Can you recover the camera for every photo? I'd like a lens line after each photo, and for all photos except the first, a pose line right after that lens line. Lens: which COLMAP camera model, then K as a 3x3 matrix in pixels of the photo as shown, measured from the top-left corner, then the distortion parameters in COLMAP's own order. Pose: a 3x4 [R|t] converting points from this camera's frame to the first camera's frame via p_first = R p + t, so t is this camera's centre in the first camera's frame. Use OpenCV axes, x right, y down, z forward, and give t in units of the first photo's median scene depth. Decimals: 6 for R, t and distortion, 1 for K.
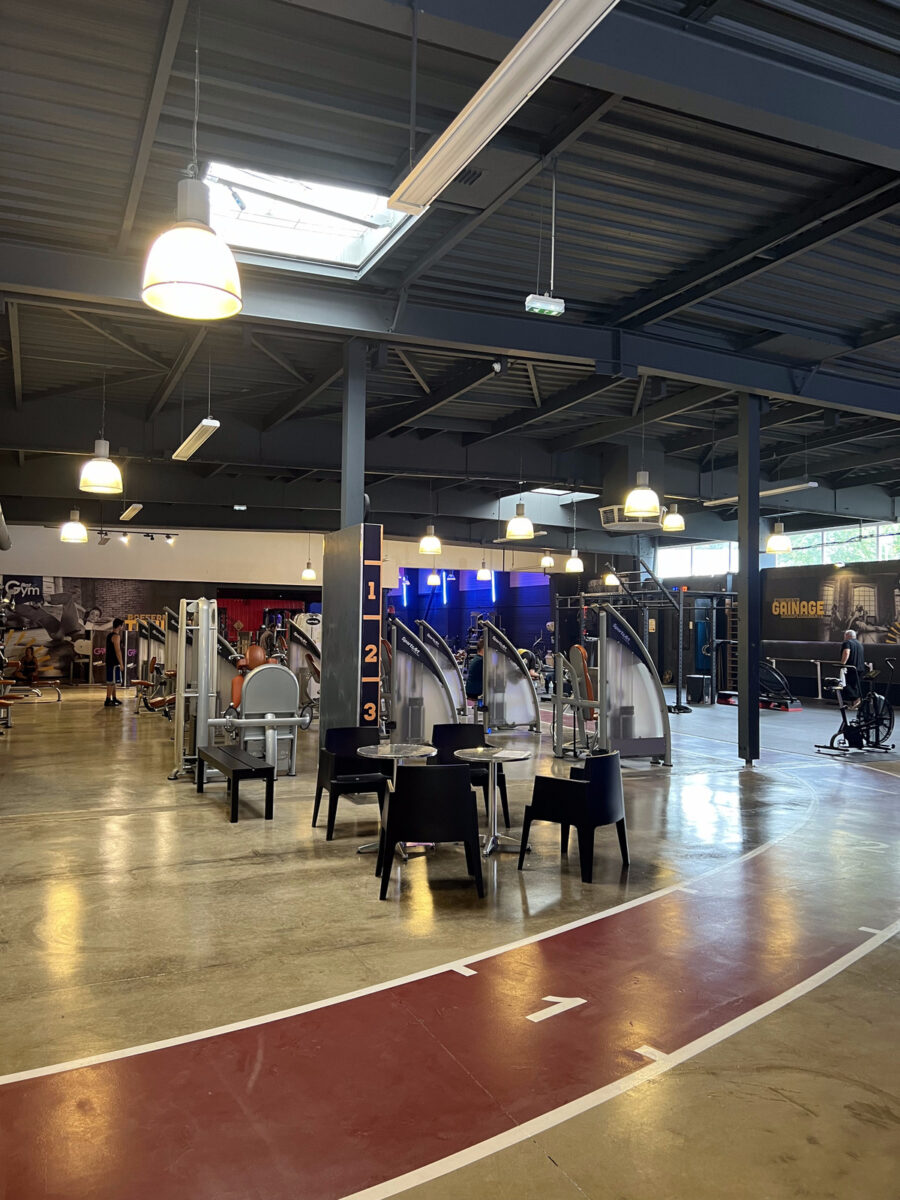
lens RADIAL K [[913.7, 0, 449.0], [0, 913.7, 595.6], [0, 0, 1]] dist [0.061079, -0.000267]
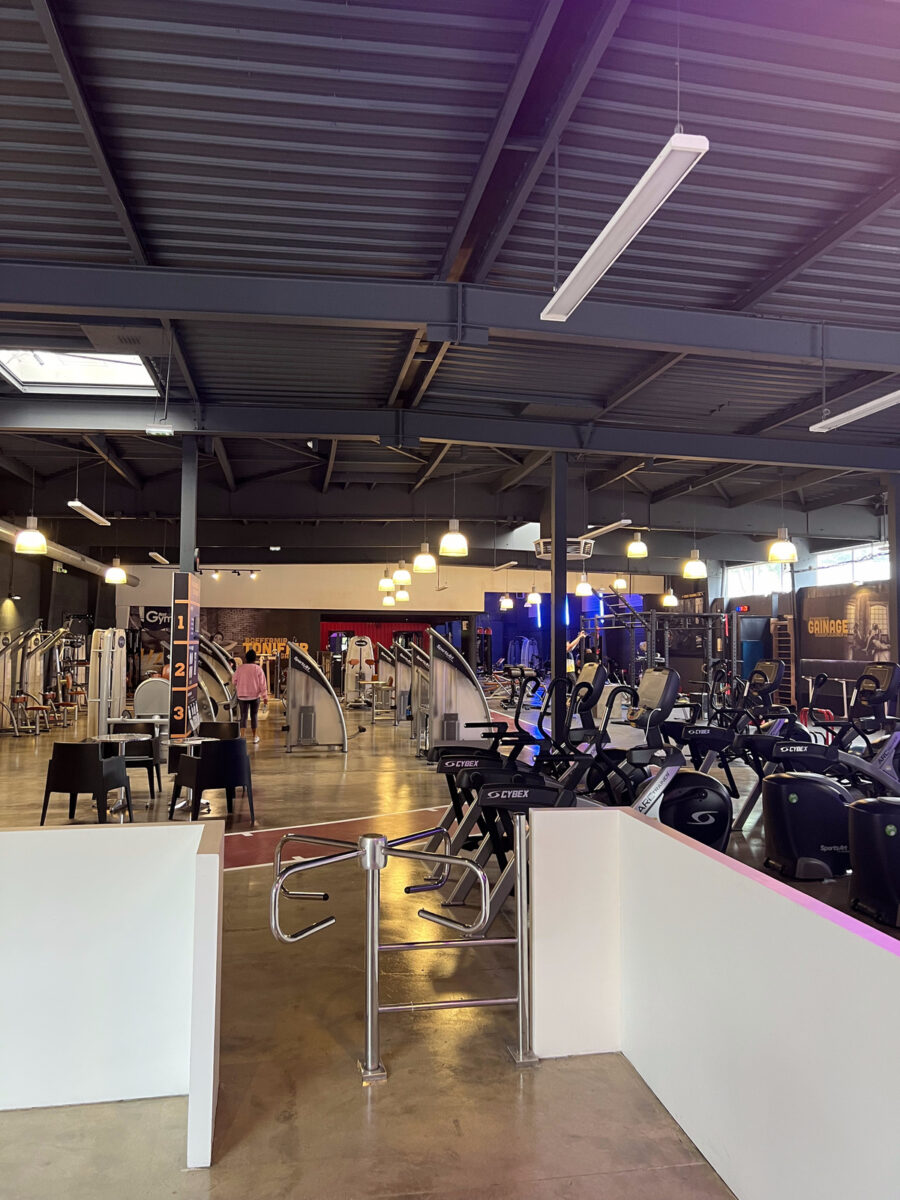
lens RADIAL K [[913.7, 0, 452.4], [0, 913.7, 601.1], [0, 0, 1]] dist [0.061079, -0.000267]
pose [[0.968676, -0.018280, -0.247653, 0.248616], [0.014348, 0.999741, -0.017673, -0.002785], [0.247912, 0.013566, 0.968687, -0.080525]]
